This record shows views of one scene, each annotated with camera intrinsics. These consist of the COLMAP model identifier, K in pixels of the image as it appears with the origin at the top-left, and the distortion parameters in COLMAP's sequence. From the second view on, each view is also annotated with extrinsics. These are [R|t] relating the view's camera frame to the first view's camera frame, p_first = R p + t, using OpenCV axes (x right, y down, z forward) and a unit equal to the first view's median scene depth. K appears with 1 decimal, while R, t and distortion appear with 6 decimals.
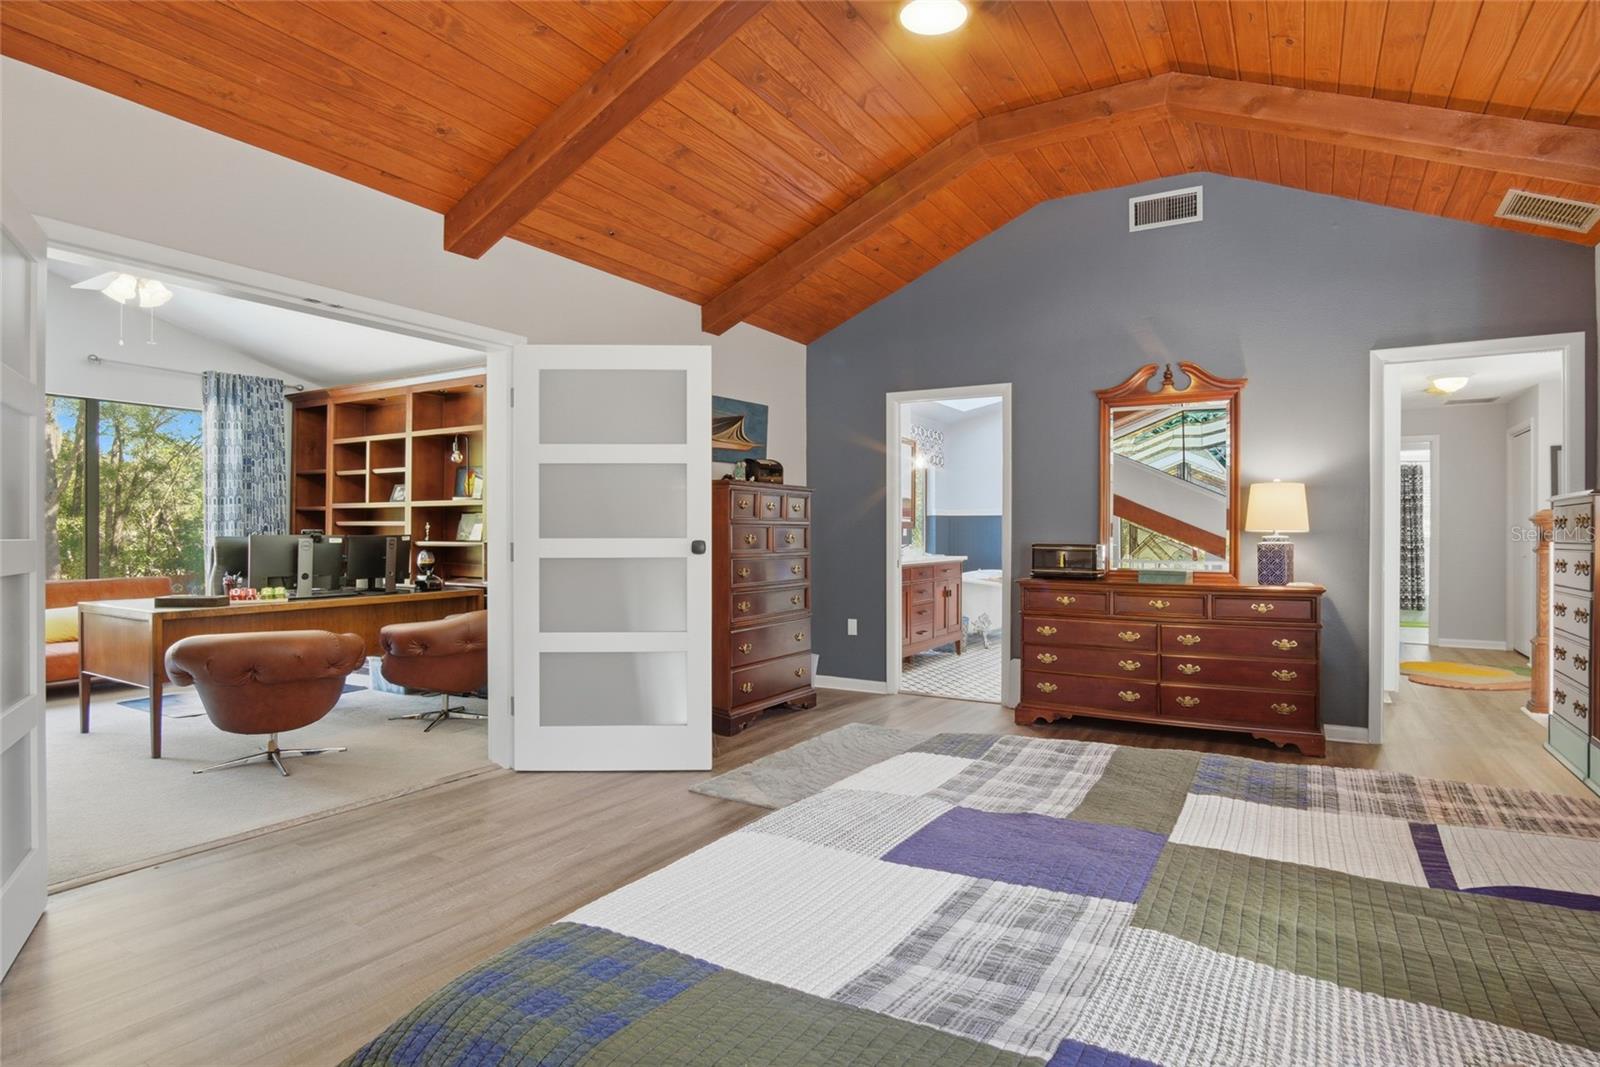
lens RADIAL K [[863.0, 0, 790.8], [0, 863.0, 532.0], [0, 0, 1]] dist [-0.023968, 0.001569]
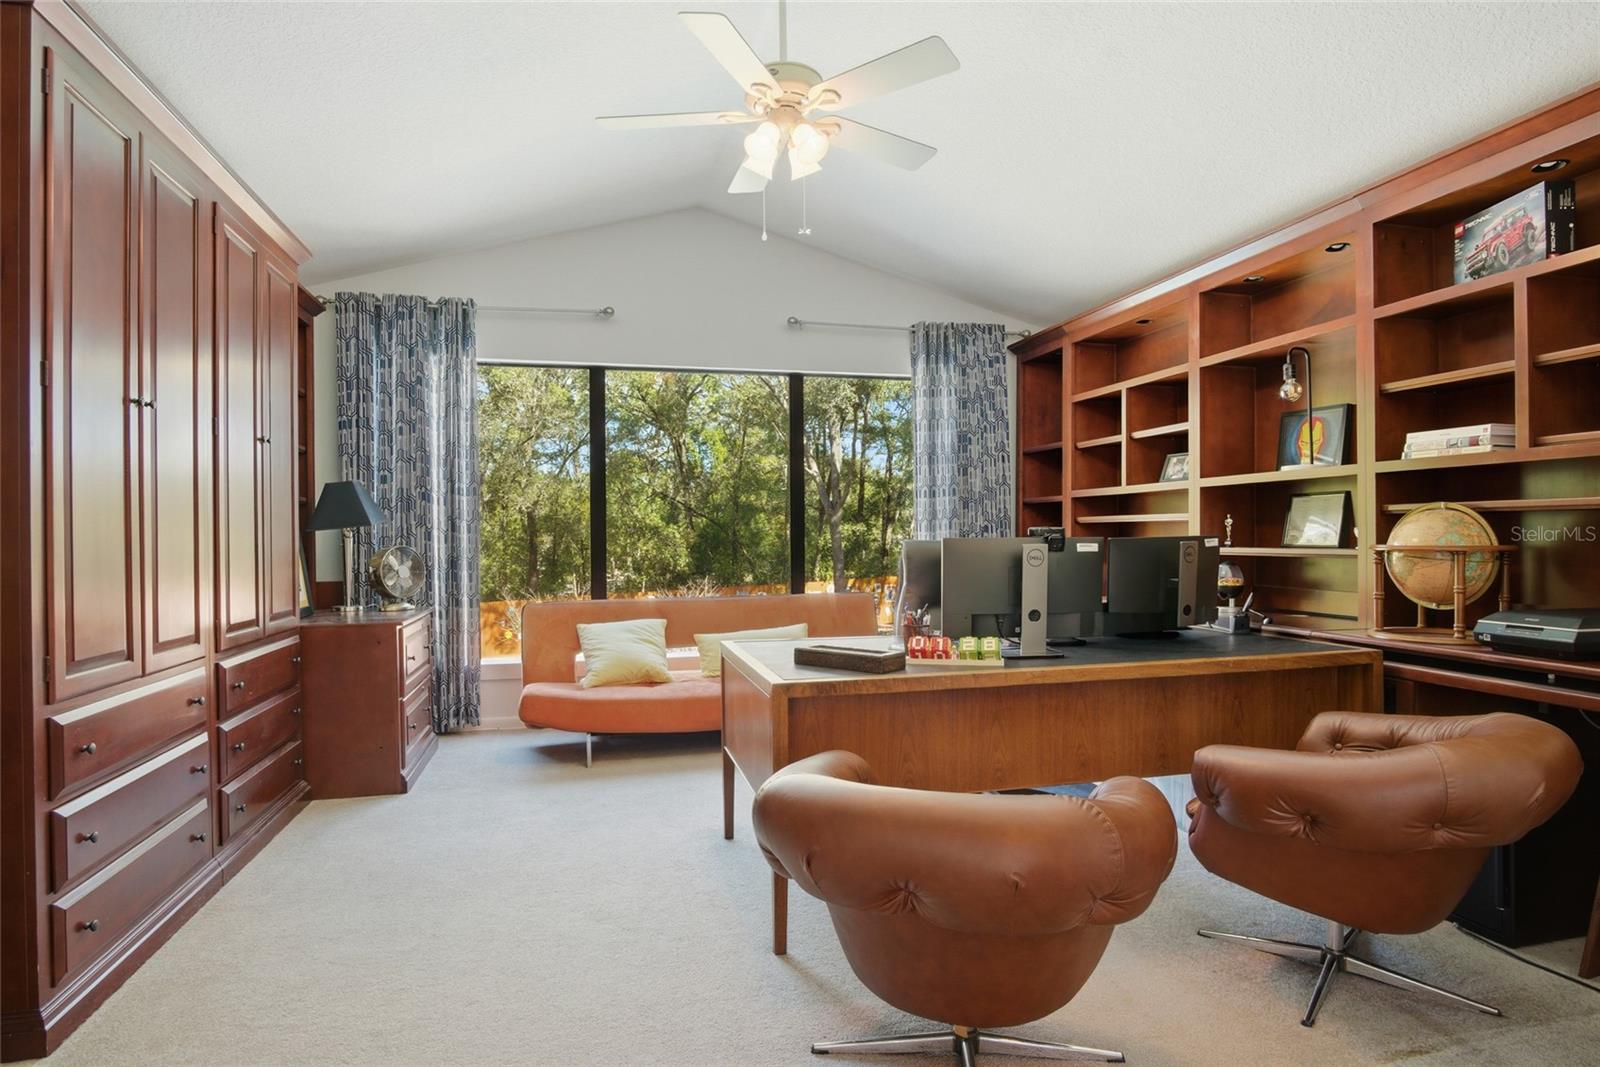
lens RADIAL K [[863.0, 0, 790.8], [0, 863.0, 532.0], [0, 0, 1]] dist [-0.023968, 0.001569]
pose [[0.700883, -0.009962, -0.713207, -0.212414], [0.008289, 0.999949, -0.005821, 0.001690], [0.713228, -0.001832, 0.700930, 0.377206]]
